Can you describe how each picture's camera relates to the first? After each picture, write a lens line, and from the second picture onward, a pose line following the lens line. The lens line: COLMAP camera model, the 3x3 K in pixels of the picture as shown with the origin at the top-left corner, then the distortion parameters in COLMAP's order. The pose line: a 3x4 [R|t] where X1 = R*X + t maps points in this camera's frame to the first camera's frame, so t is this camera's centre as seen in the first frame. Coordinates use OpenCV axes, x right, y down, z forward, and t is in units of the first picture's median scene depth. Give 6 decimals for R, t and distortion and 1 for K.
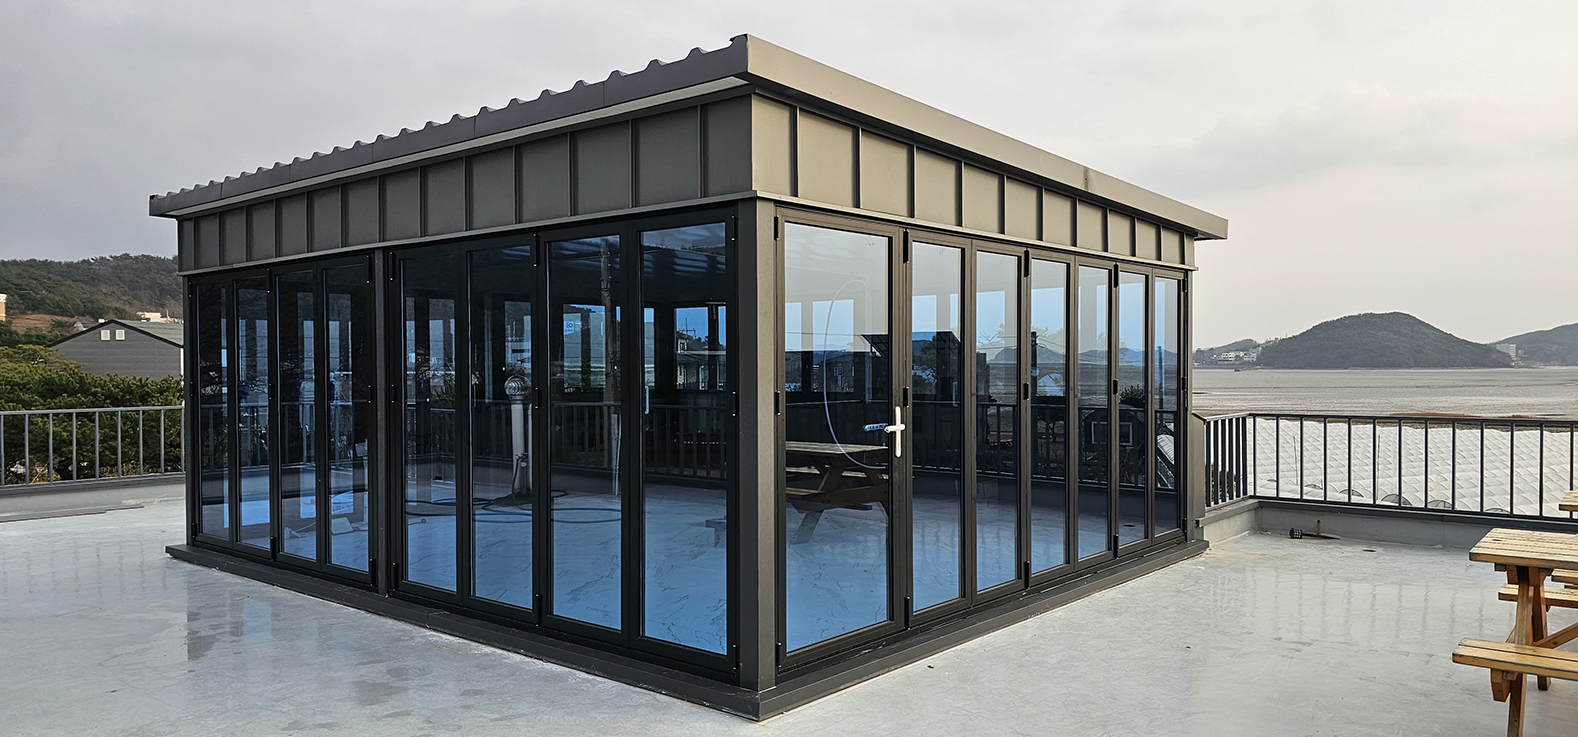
lens RADIAL K [[1086.9, 0, 801.2], [0, 1086.9, 397.7], [0, 0, 1]] dist [0.056761, -0.050406]
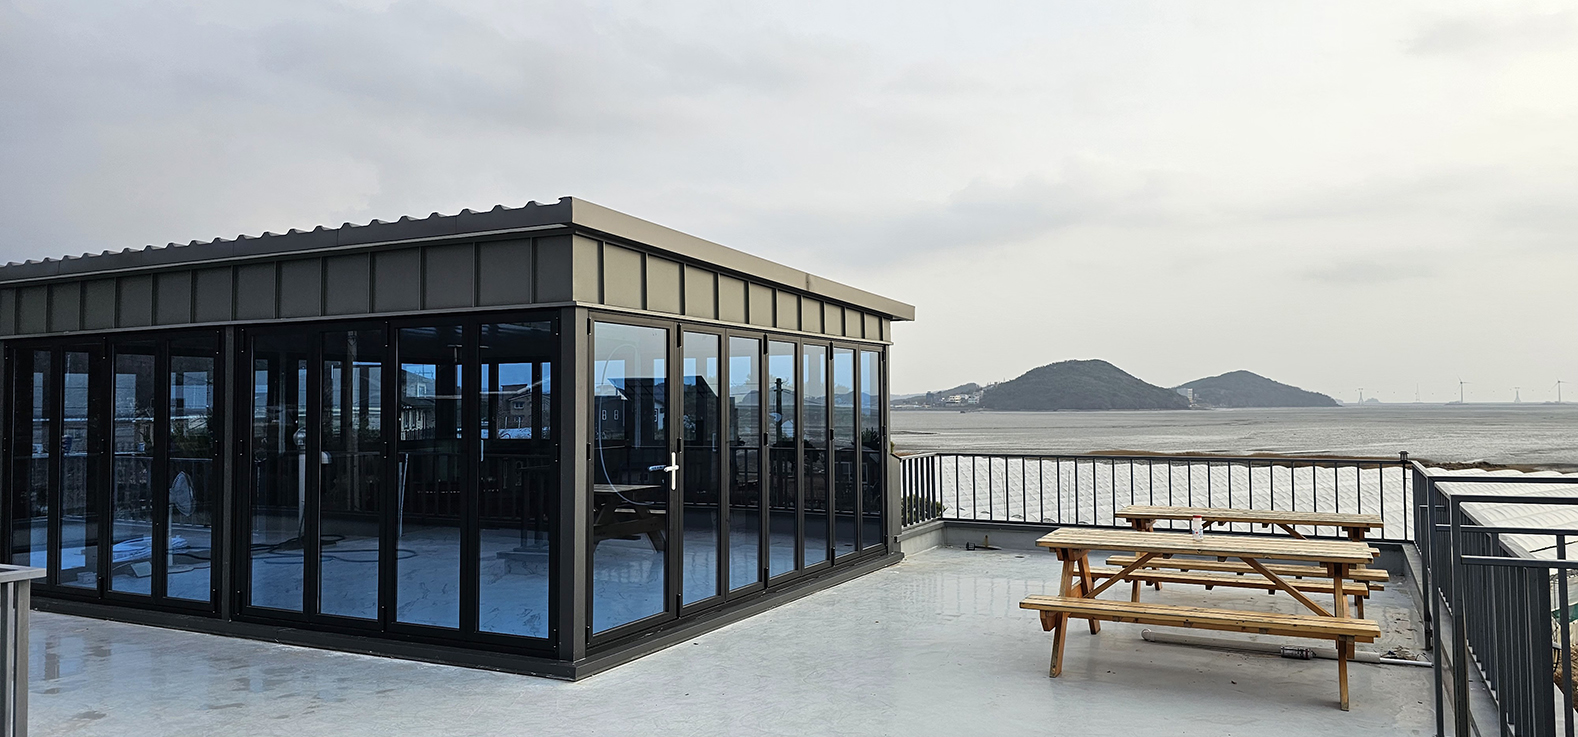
lens RADIAL K [[1086.9, 0, 812.7], [0, 1086.9, 340.9], [0, 0, 1]] dist [0.056761, -0.050406]
pose [[0.971039, 0.012727, 0.238583, -0.057807], [0.009002, 0.995922, -0.089763, -0.006022], [-0.238753, 0.089312, 0.966965, -0.320541]]
